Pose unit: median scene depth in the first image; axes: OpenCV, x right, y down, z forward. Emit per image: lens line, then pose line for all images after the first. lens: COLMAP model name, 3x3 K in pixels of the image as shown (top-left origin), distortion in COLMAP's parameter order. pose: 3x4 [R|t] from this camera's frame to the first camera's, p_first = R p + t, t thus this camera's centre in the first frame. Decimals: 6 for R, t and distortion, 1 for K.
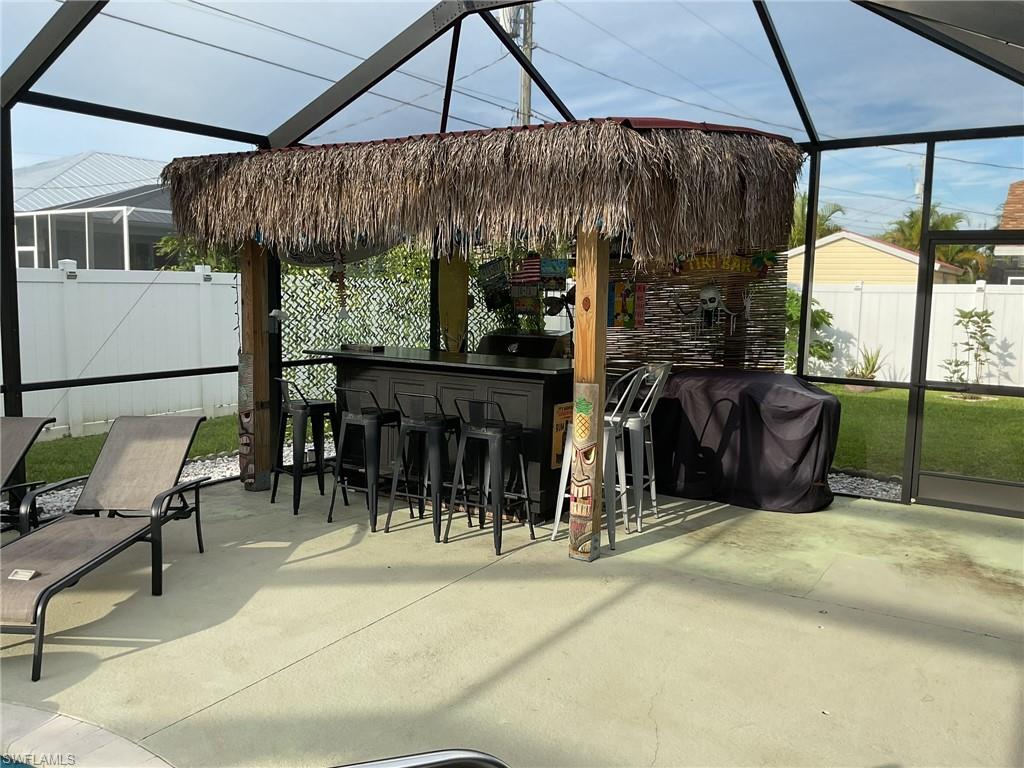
lens RADIAL K [[845.5, 0, 512.0], [0, 845.5, 384.0], [0, 0, 1]] dist [0.121805, -0.249371]
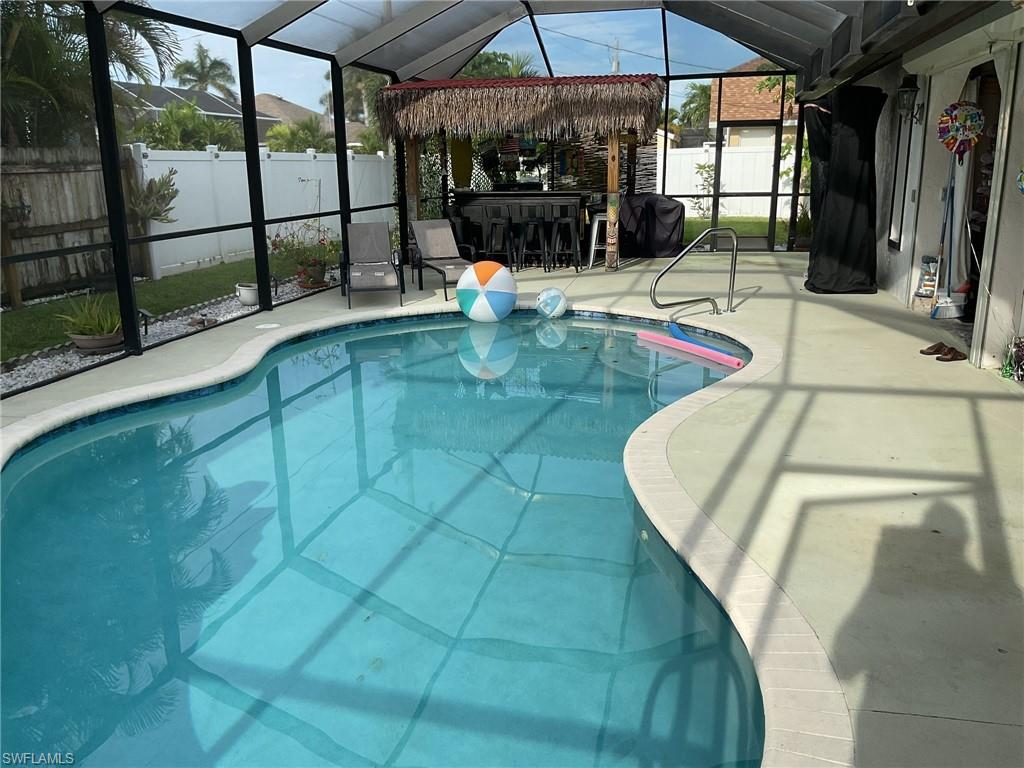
lens RADIAL K [[843.3, 0, 510.8], [0, 843.3, 390.0], [0, 0, 1]] dist [0.121816, -0.242710]
pose [[0.939291, -0.118315, 0.322078, -0.615031], [0.069496, 0.984814, 0.159095, 0.086592], [-0.336010, -0.127053, 0.933250, -0.721101]]
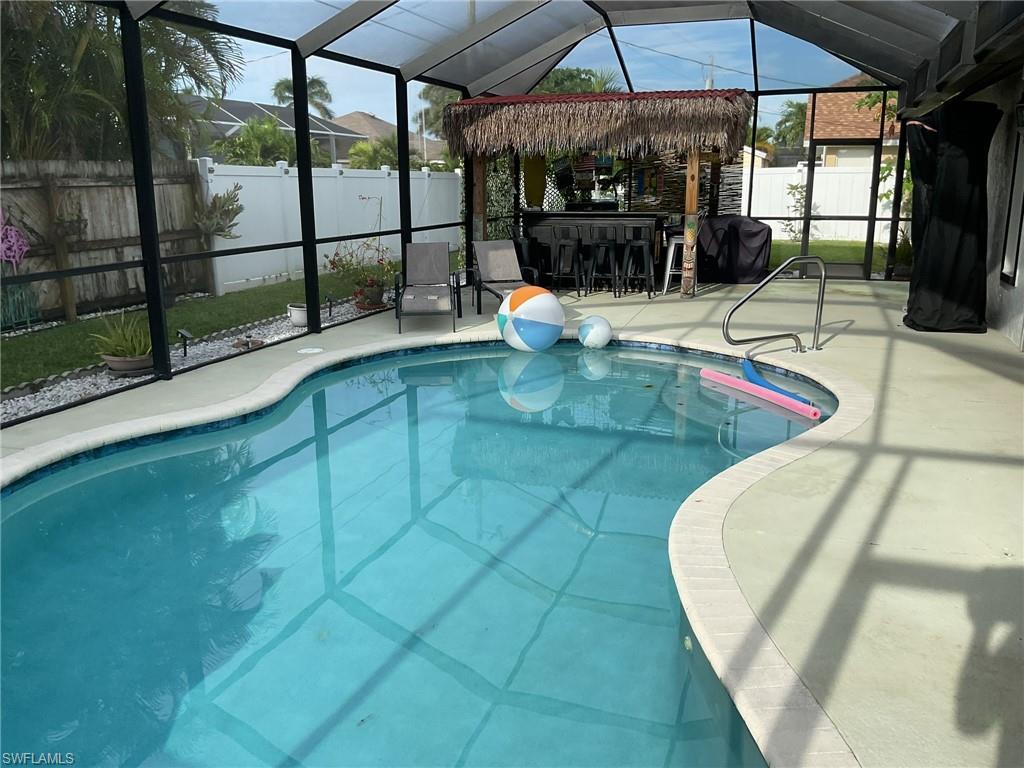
lens RADIAL K [[845.5, 0, 512.0], [0, 845.5, 384.0], [0, 0, 1]] dist [0.121805, -0.249371]
pose [[0.969416, -0.077016, 0.233024, -0.556836], [0.048144, 0.990714, 0.127150, 0.078805], [-0.240653, -0.112043, 0.964123, -0.651362]]
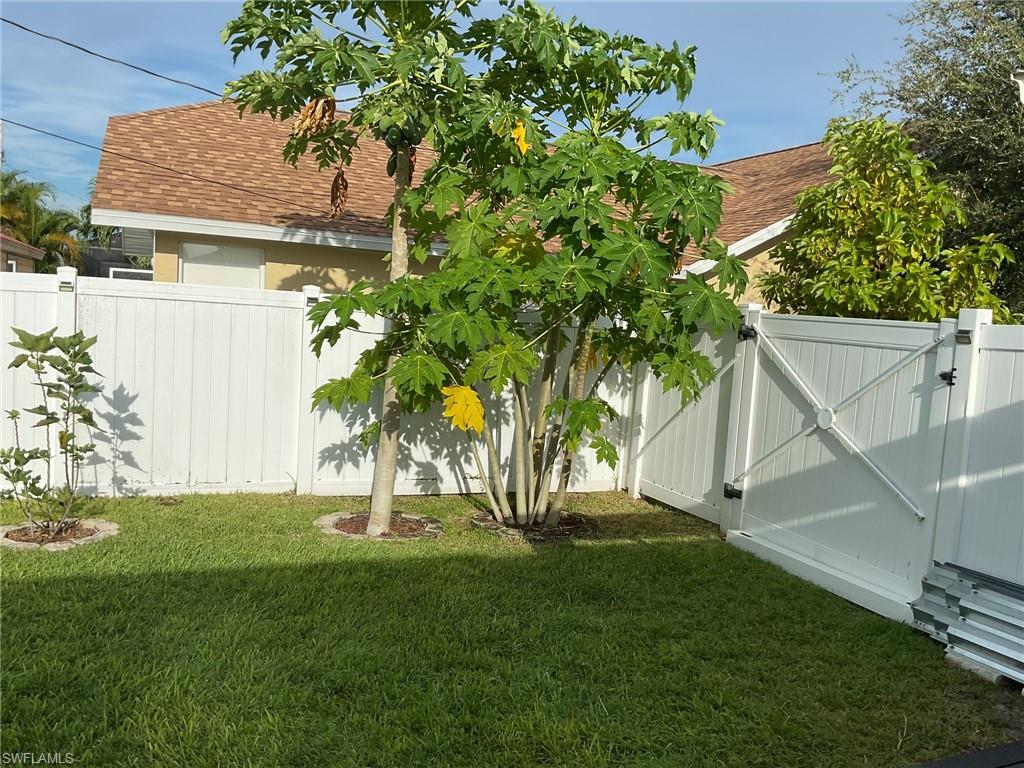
lens RADIAL K [[865.0, 0, 512.0], [0, 865.0, 384.0], [0, 0, 1]] dist [-0.003269, -0.005950]
pose [[0.571576, -0.051438, 0.818935, 0.471950], [0.043121, 0.998537, 0.032623, -0.098976], [-0.819415, 0.016666, 0.572958, 0.844229]]
